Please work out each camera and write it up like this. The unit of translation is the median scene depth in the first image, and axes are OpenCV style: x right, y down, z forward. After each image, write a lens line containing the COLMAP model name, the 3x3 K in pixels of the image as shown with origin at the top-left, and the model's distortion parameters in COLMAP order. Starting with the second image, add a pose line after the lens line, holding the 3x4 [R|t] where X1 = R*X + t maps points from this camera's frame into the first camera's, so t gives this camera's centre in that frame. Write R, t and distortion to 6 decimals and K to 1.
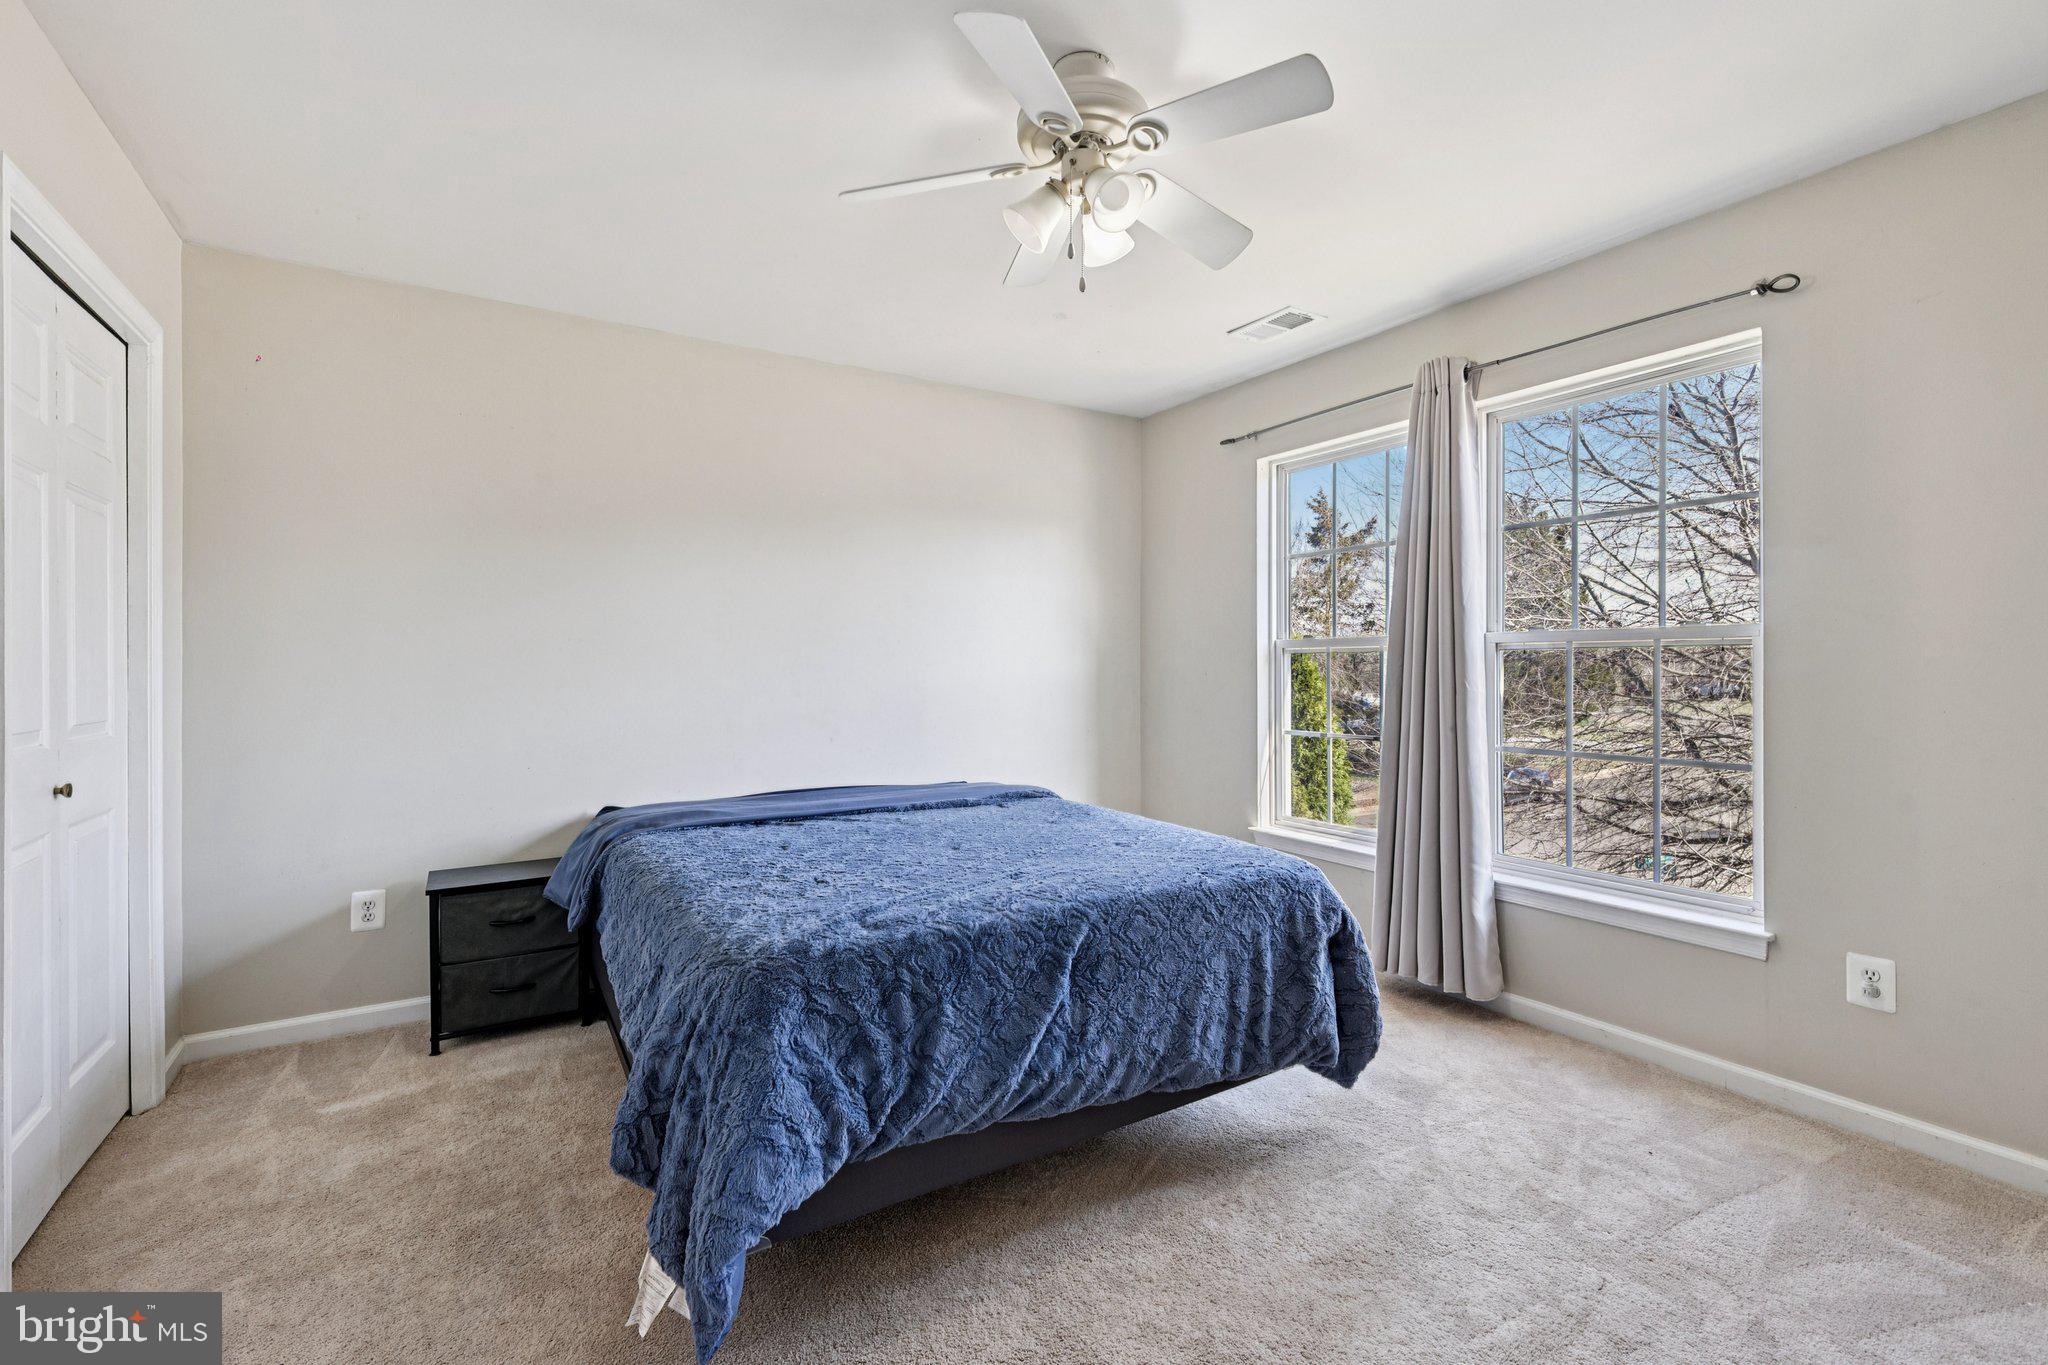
lens RADIAL K [[888.8, 0, 1036.7], [0, 888.8, 669.6], [0, 0, 1]] dist [0.001035, 0.000687]
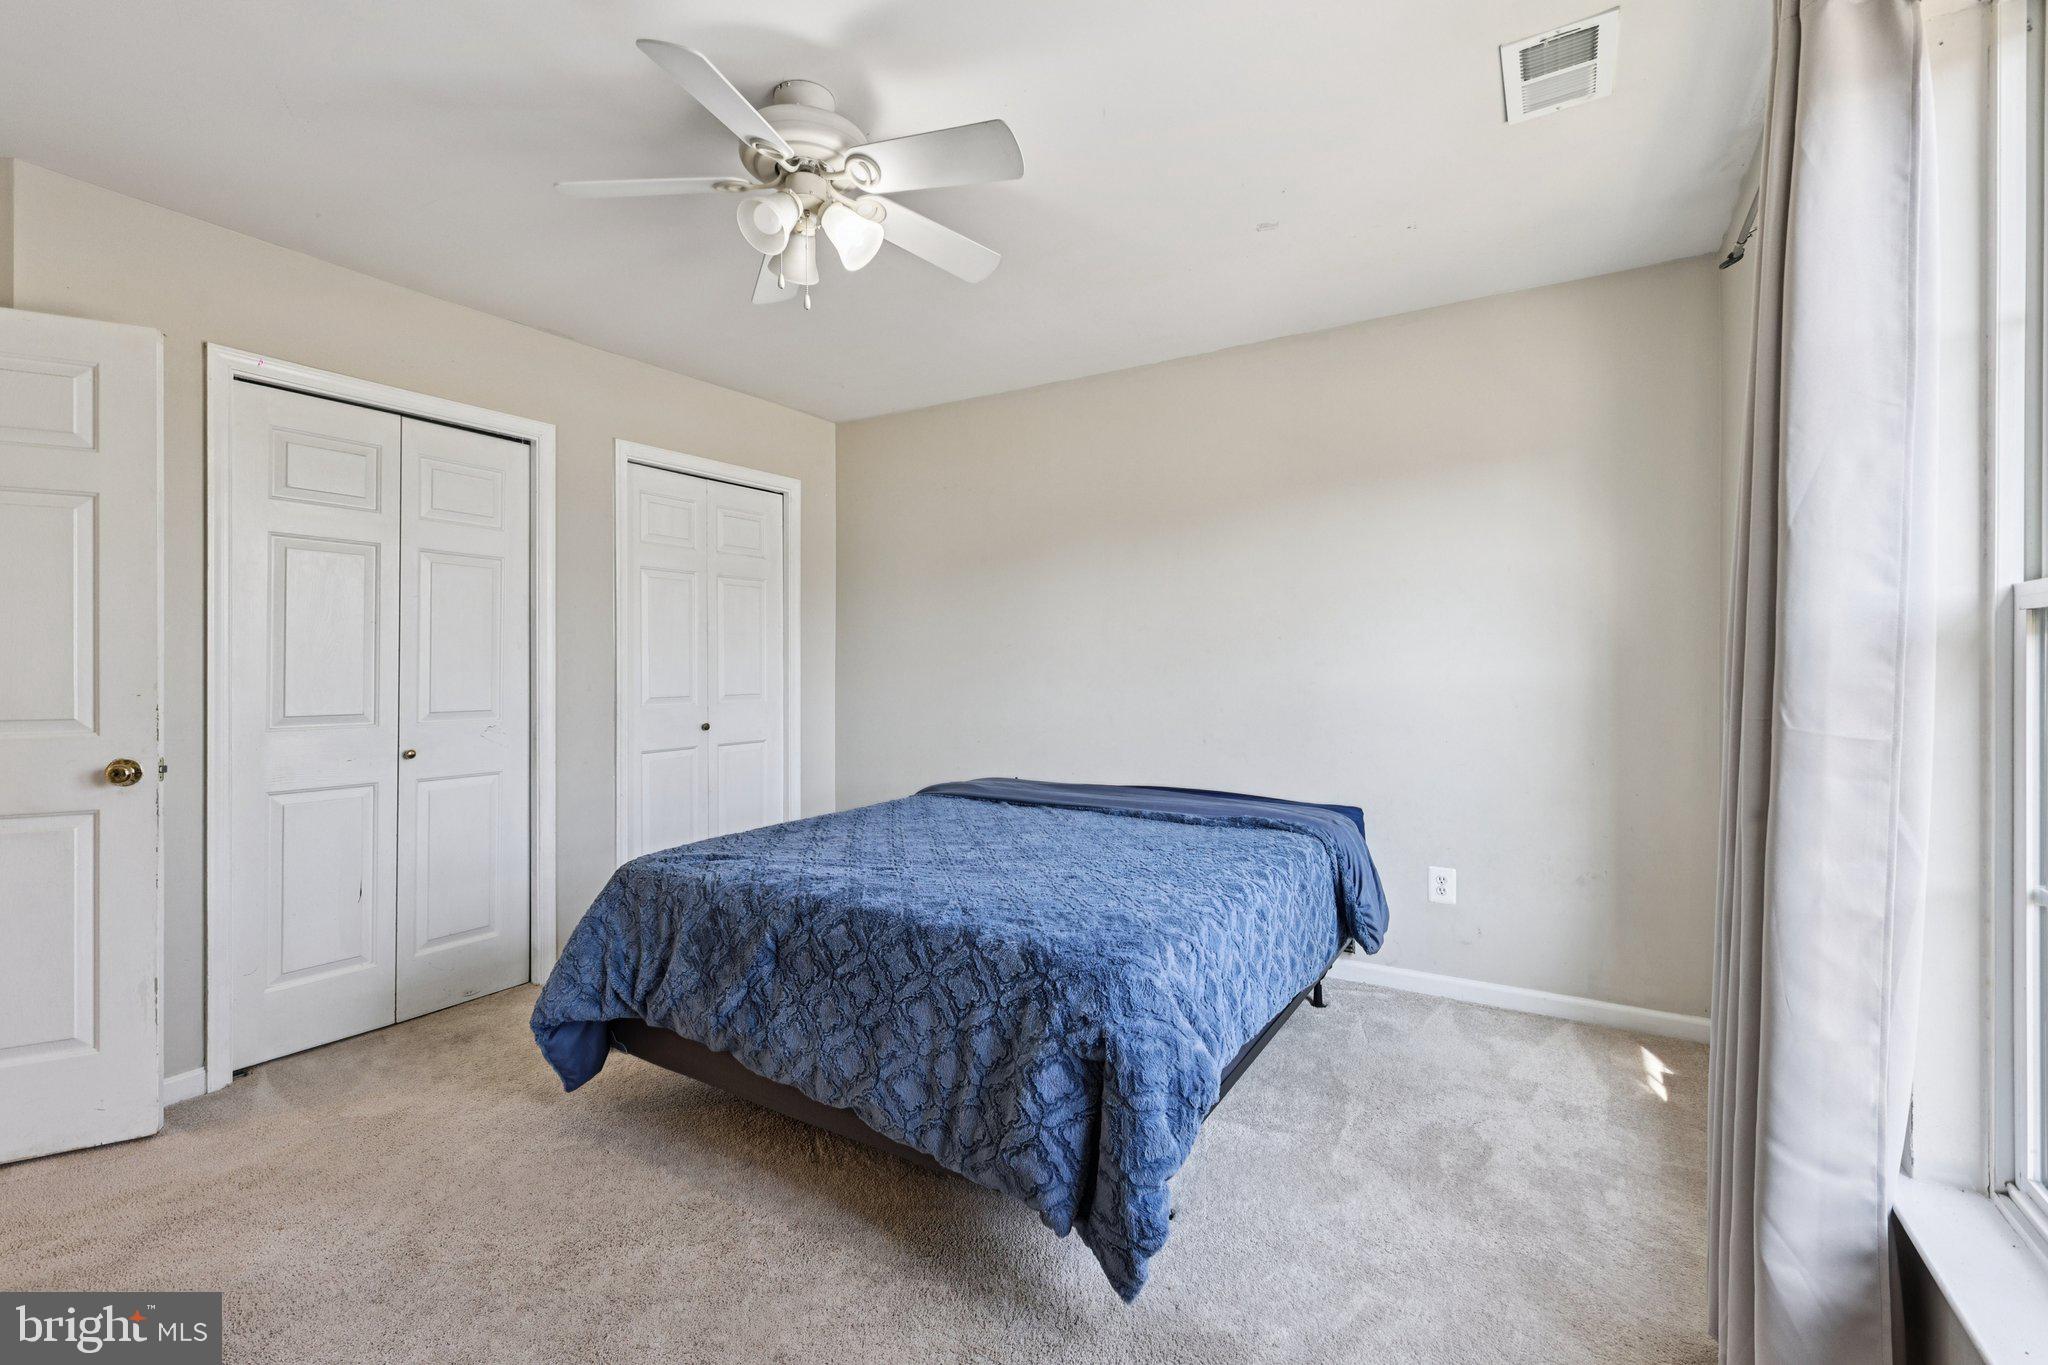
lens RADIAL K [[888.8, 0, 1014.7], [0, 888.8, 676.3], [0, 0, 1]] dist [0.001035, 0.000687]
pose [[0.449985, 0.012747, -0.892945, 0.790600], [-0.002032, 0.999910, 0.013250, -0.007283], [0.893034, -0.004147, 0.449970, 0.542139]]
